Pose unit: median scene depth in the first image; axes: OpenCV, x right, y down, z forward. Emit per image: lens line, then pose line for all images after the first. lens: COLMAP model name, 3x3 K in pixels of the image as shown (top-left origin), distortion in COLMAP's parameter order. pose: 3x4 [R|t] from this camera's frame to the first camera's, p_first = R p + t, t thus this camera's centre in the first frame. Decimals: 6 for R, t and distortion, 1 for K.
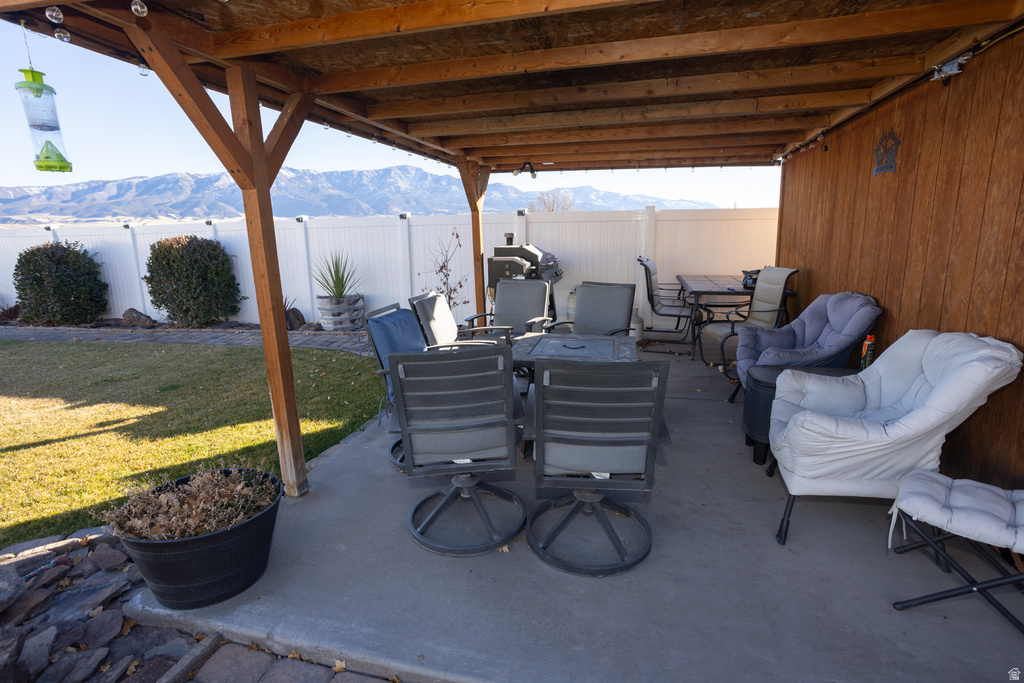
lens RADIAL K [[501.0, 0, 507.8], [0, 501.0, 337.3], [0, 0, 1]] dist [-0.057670, 0.041312]
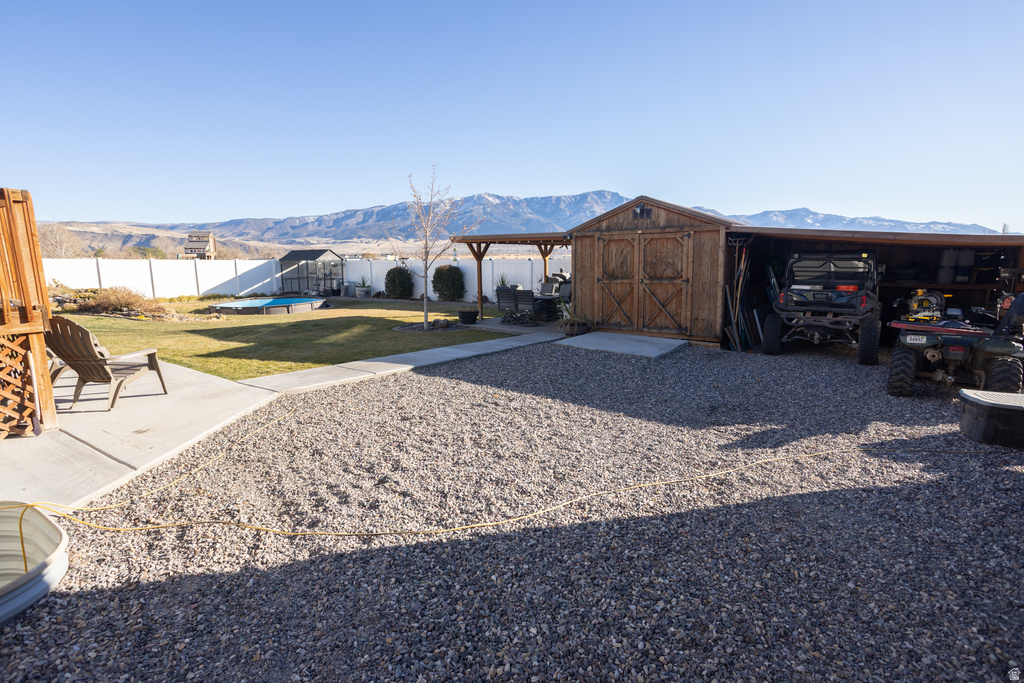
lens RADIAL K [[501.0, 0, 507.8], [0, 501.0, 337.3], [0, 0, 1]] dist [-0.057670, 0.041312]
pose [[0.930869, 0.073259, -0.357933, 0.559320], [-0.089509, 0.995563, -0.029021, 0.204290], [0.354219, 0.059053, 0.933296, -1.226309]]
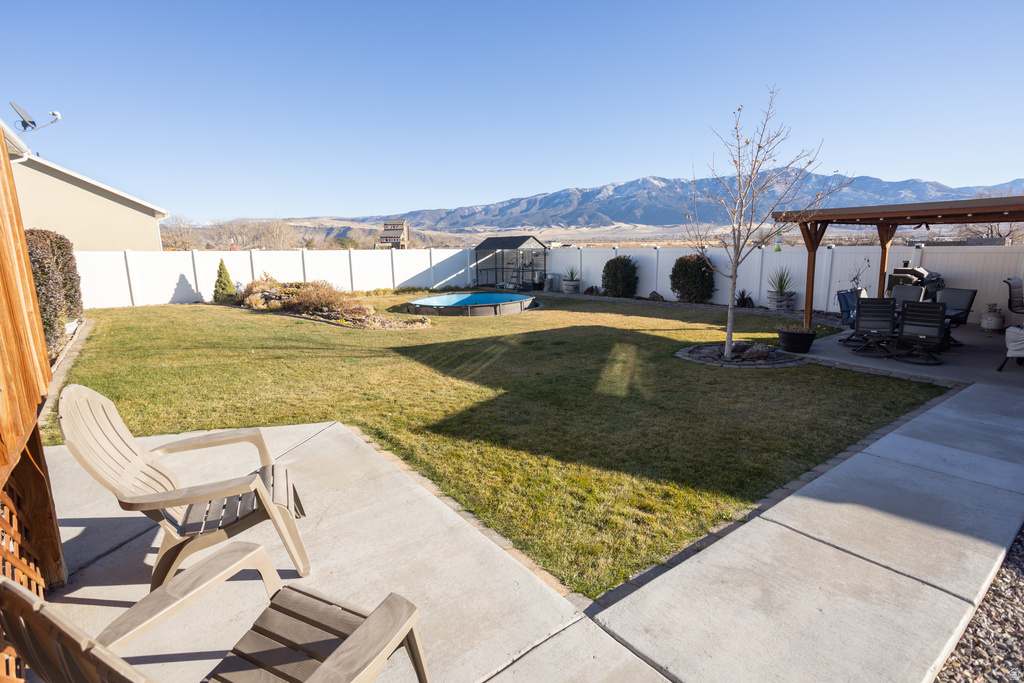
lens RADIAL K [[501.0, 0, 507.8], [0, 501.0, 337.3], [0, 0, 1]] dist [-0.057670, 0.041312]
pose [[0.773342, 0.120110, -0.622508, 0.020258], [-0.129086, 0.991153, 0.030875, 0.140122], [0.620709, 0.056480, 0.782004, -0.905945]]
